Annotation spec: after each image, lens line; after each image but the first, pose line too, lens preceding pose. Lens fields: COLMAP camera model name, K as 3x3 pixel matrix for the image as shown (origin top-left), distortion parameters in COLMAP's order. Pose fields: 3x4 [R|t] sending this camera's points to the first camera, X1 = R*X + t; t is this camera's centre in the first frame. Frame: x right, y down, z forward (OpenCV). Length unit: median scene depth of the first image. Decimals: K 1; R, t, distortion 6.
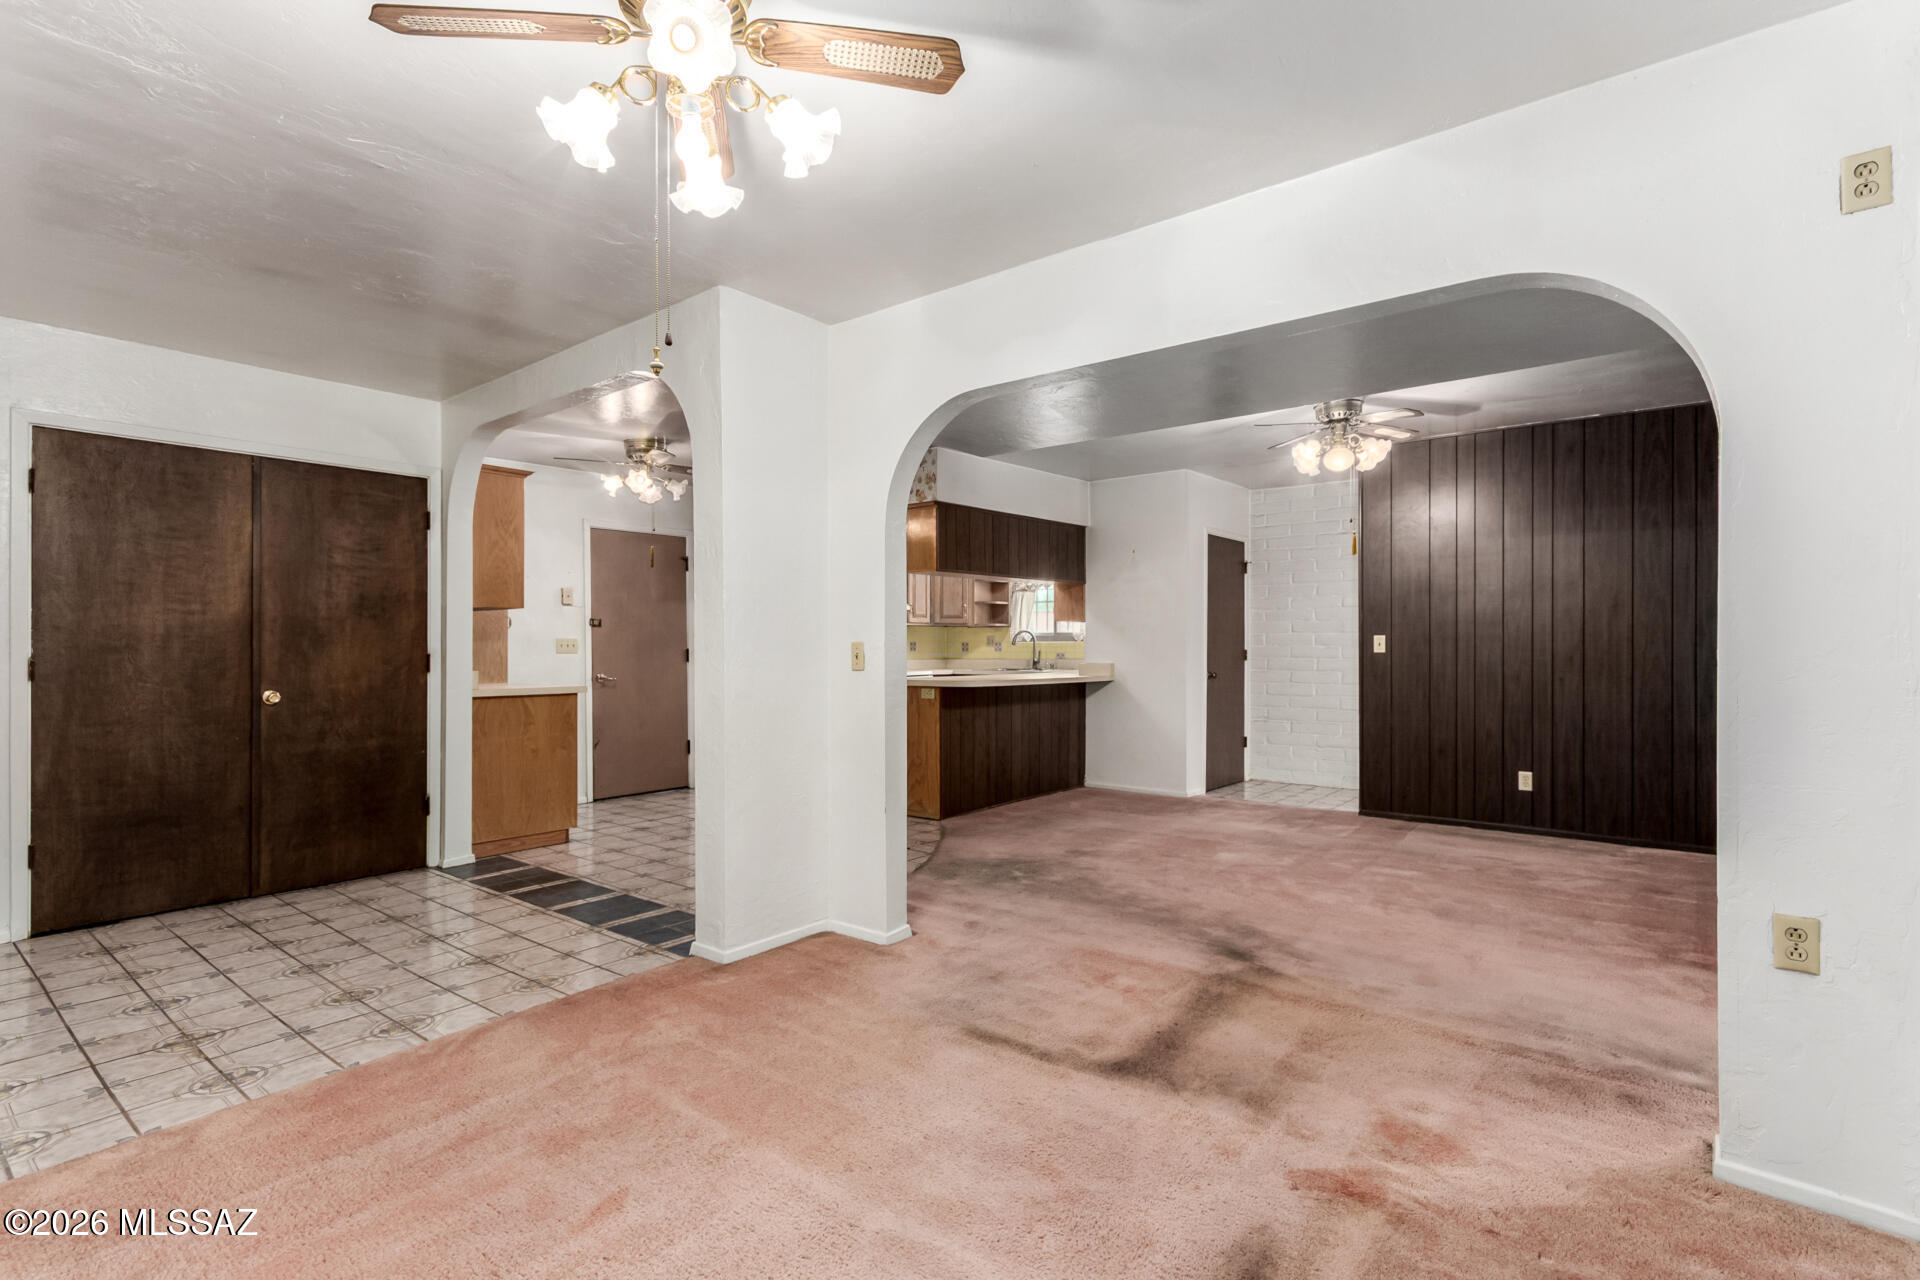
lens RADIAL K [[891.8, 0, 984.6], [0, 891.8, 642.0], [0, 0, 1]] dist [0.002811, -0.000861]
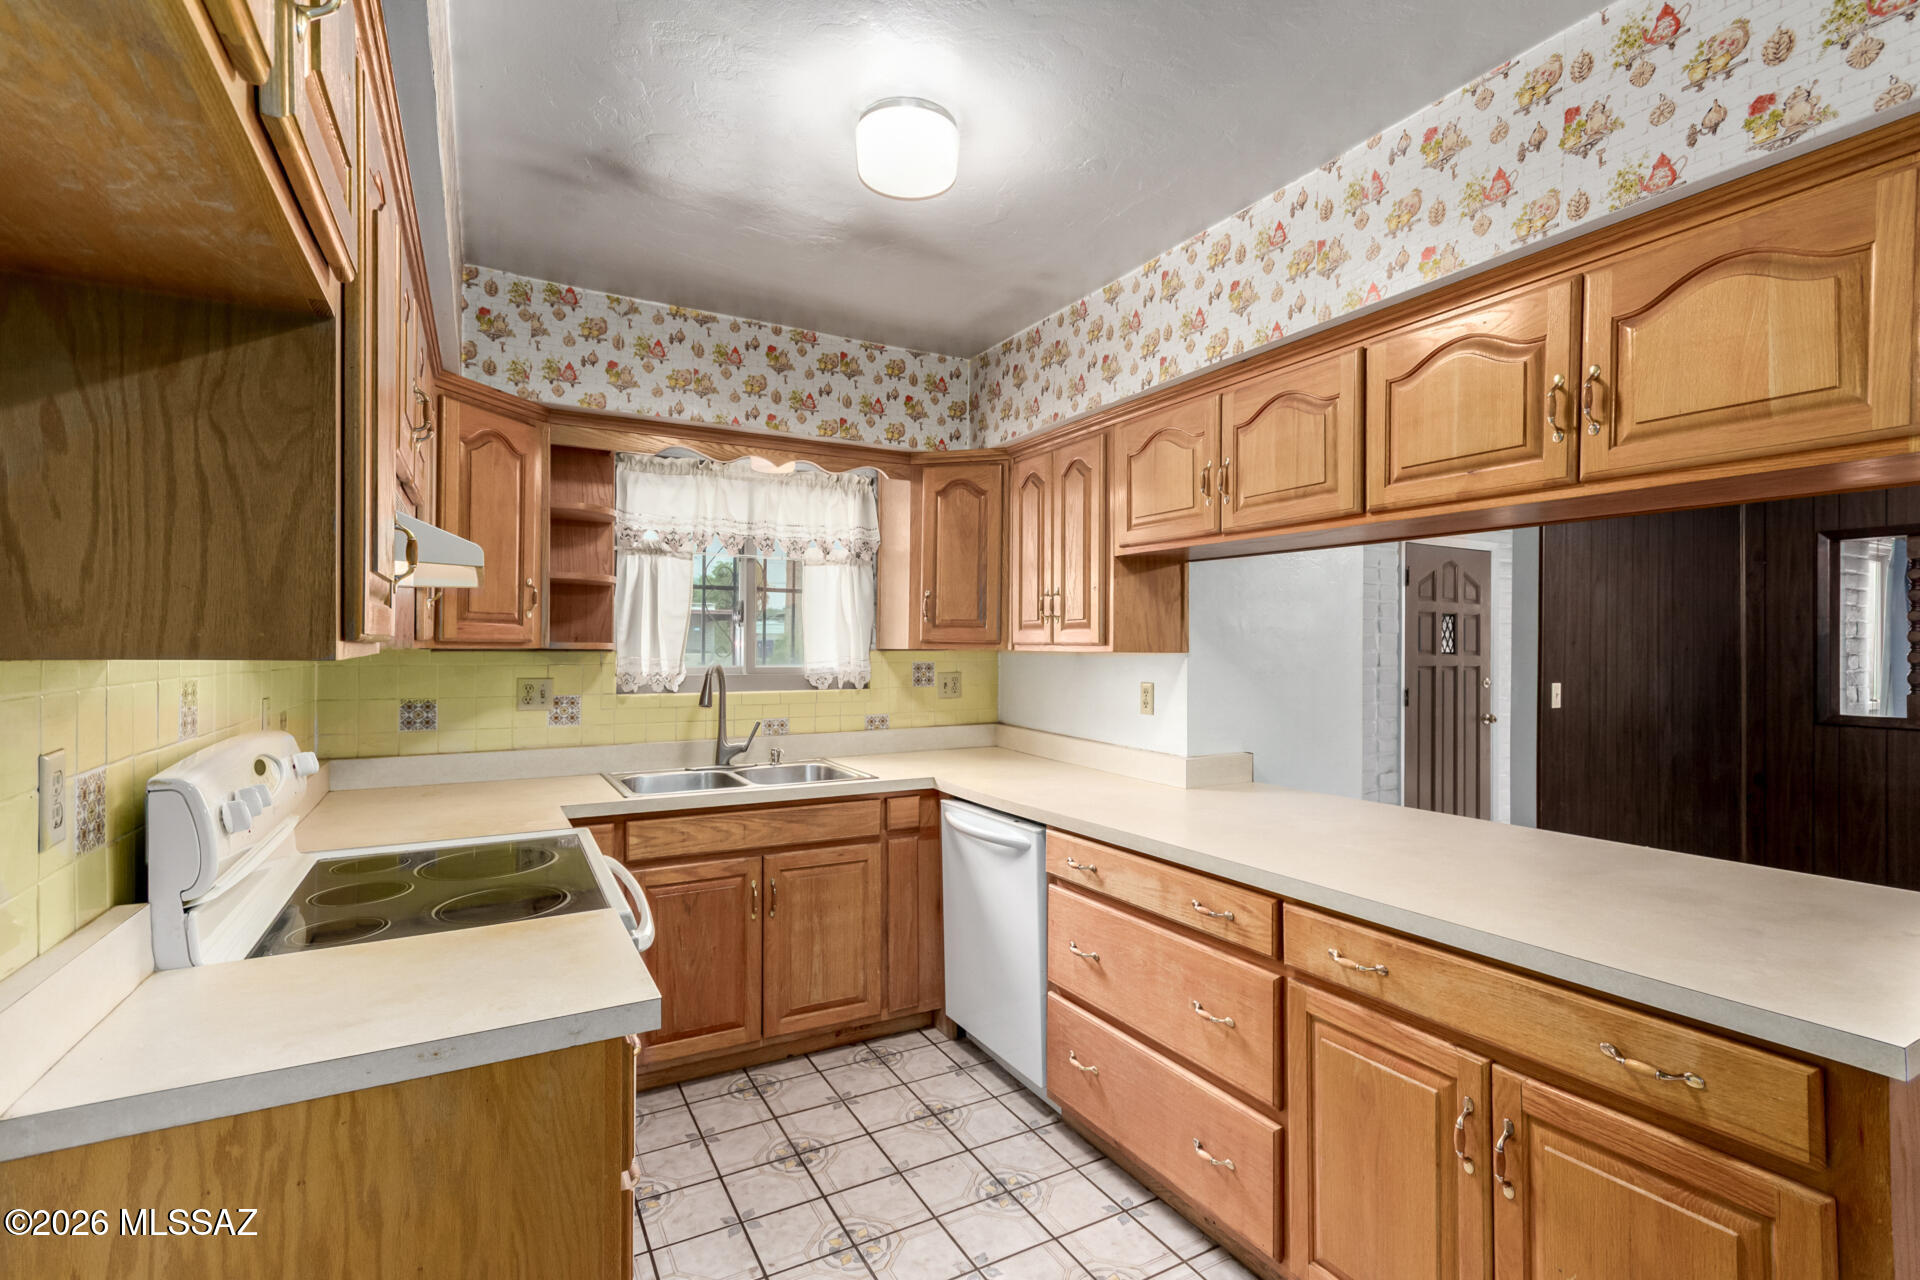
lens RADIAL K [[891.8, 0, 970.8], [0, 891.8, 641.9], [0, 0, 1]] dist [0.002811, -0.000861]
pose [[0.398092, 0.005789, 0.917327, -0.425261], [-0.009825, 0.999950, -0.002047, -0.038424], [-0.917293, -0.008198, 0.398129, 1.310750]]
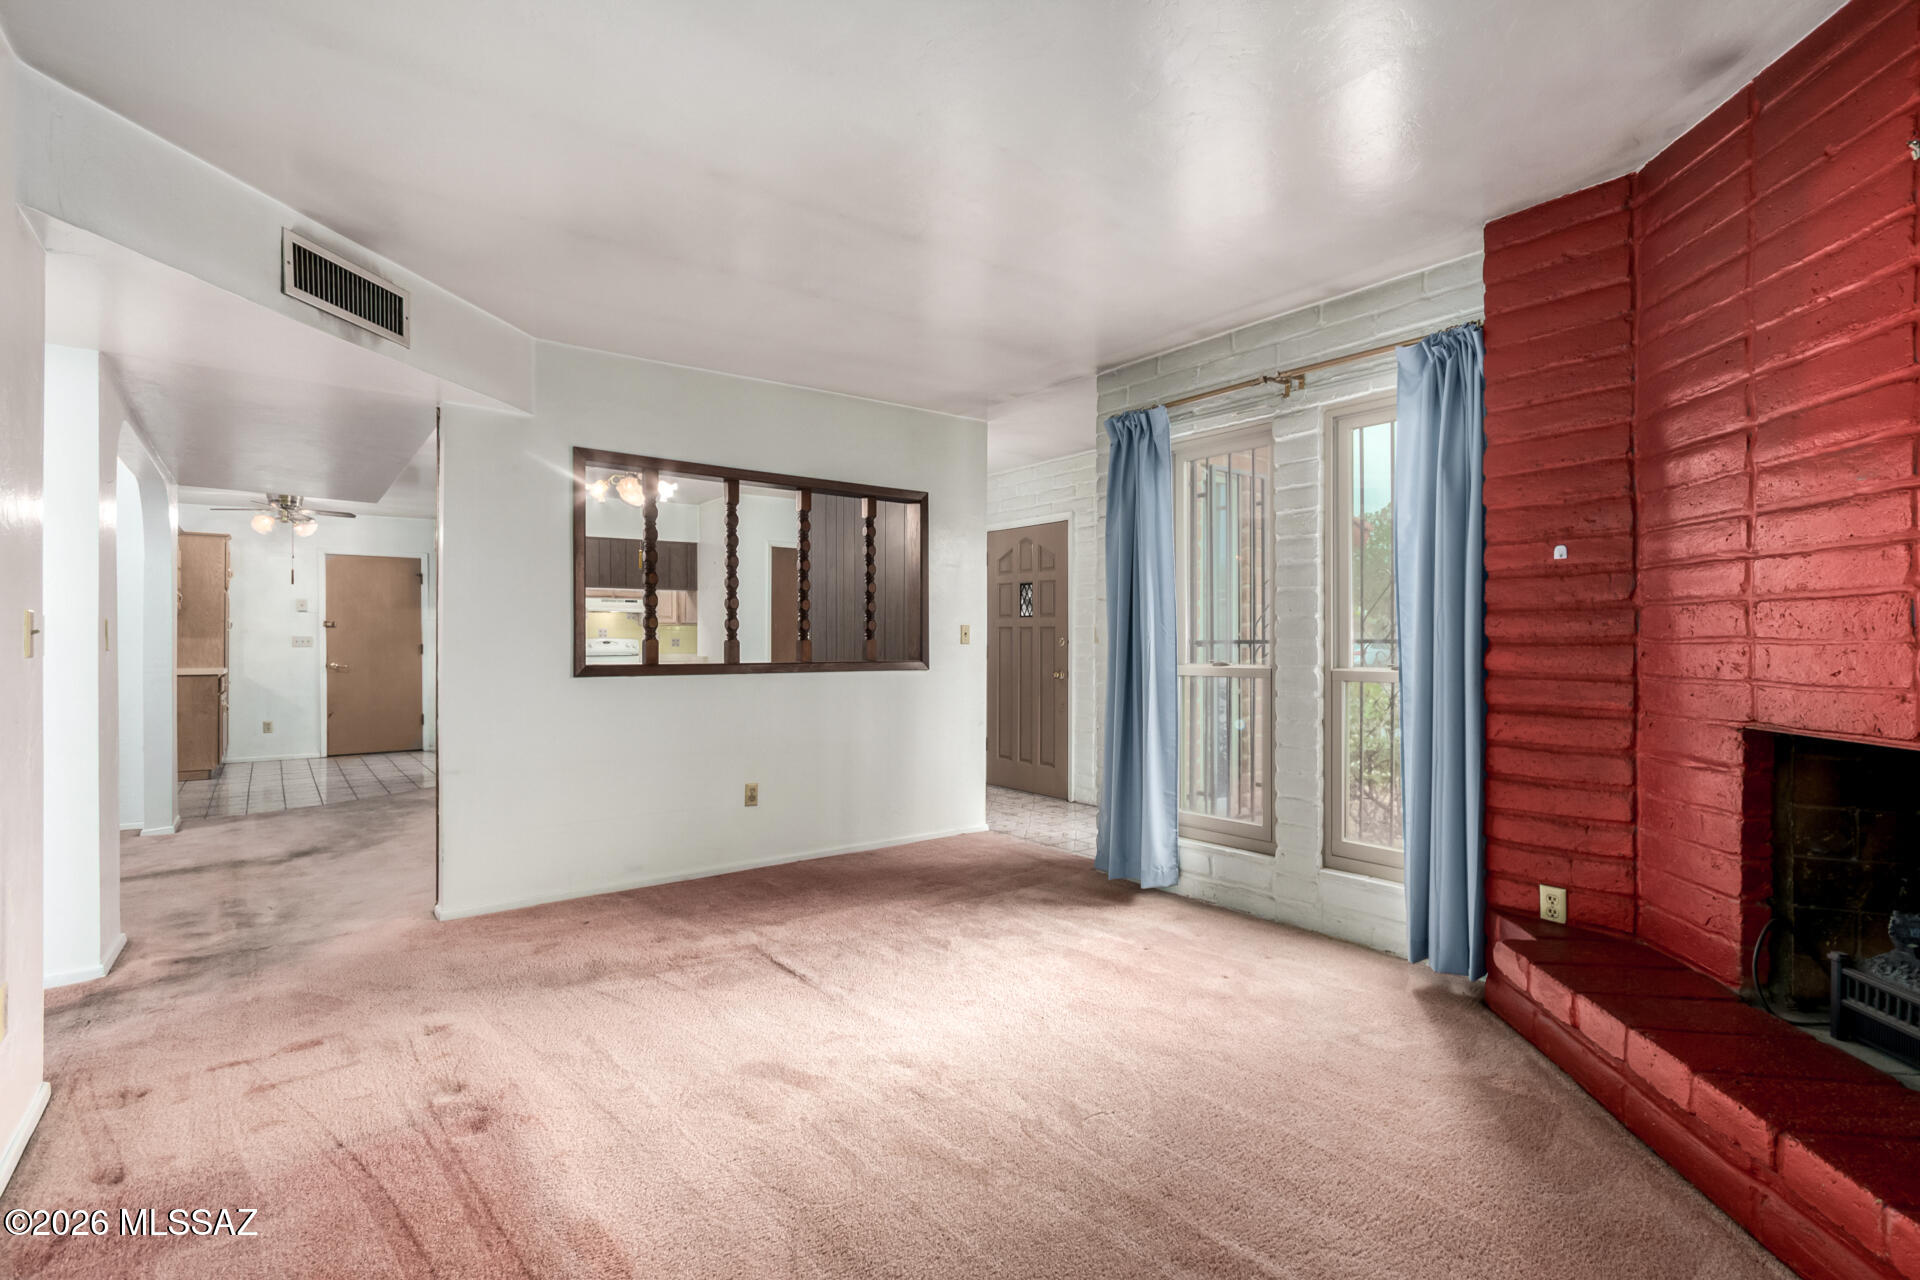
lens RADIAL K [[891.8, 0, 986.3], [0, 891.8, 641.3], [0, 0, 1]] dist [0.002811, -0.000861]
pose [[0.974607, 0.000044, -0.223921, 1.074237], [0.000698, 0.999995, 0.003235, -0.000236], [0.223920, -0.003309, 0.974602, -0.122589]]
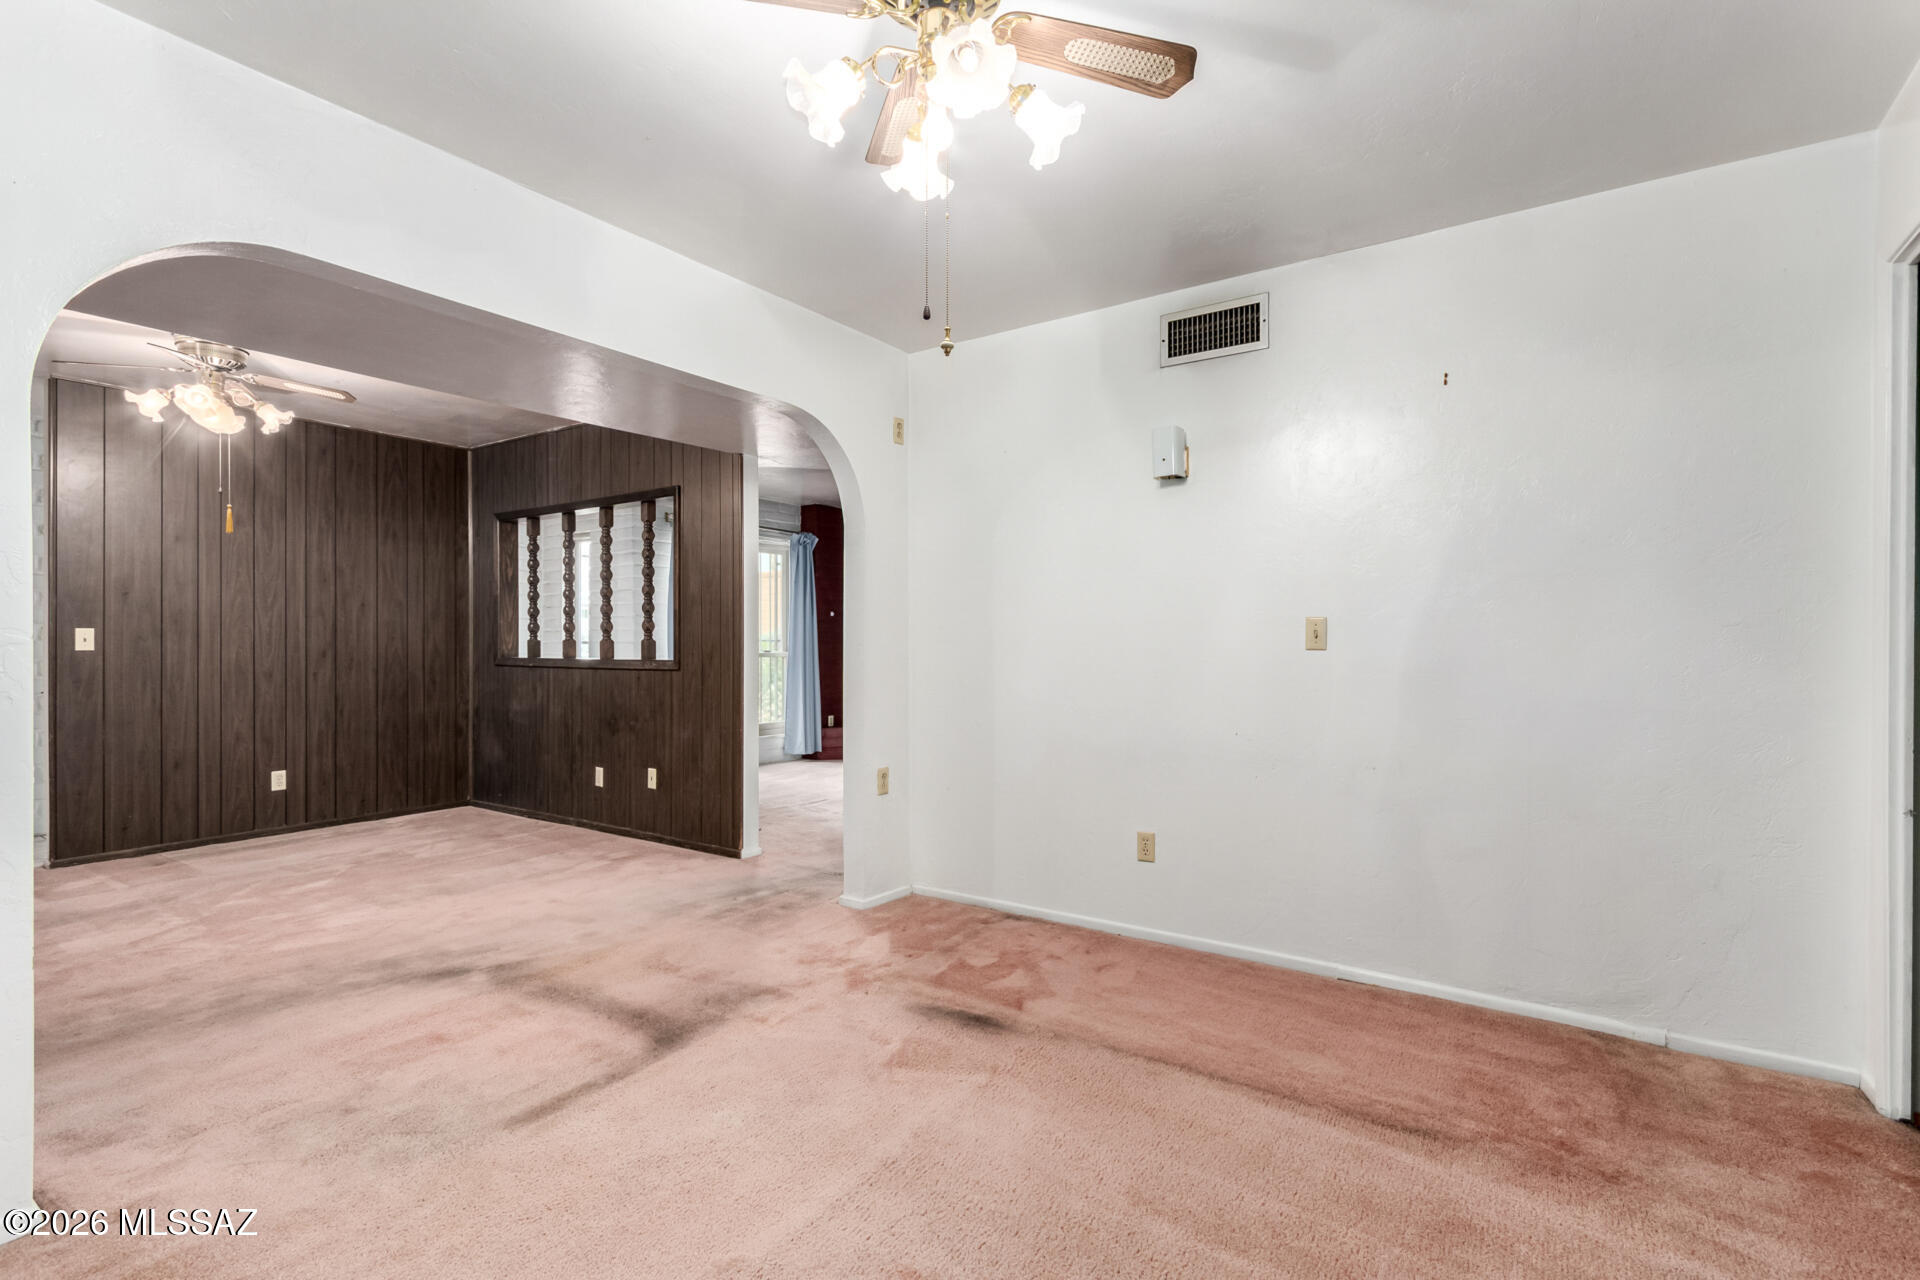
lens RADIAL K [[891.8, 0, 945.1], [0, 891.8, 646.4], [0, 0, 1]] dist [0.002811, -0.000861]
pose [[-0.045618, -0.005361, 0.998945, -0.411393], [-0.001882, 0.999984, 0.005280, 0.002948], [-0.998957, -0.001639, -0.045627, 0.325615]]
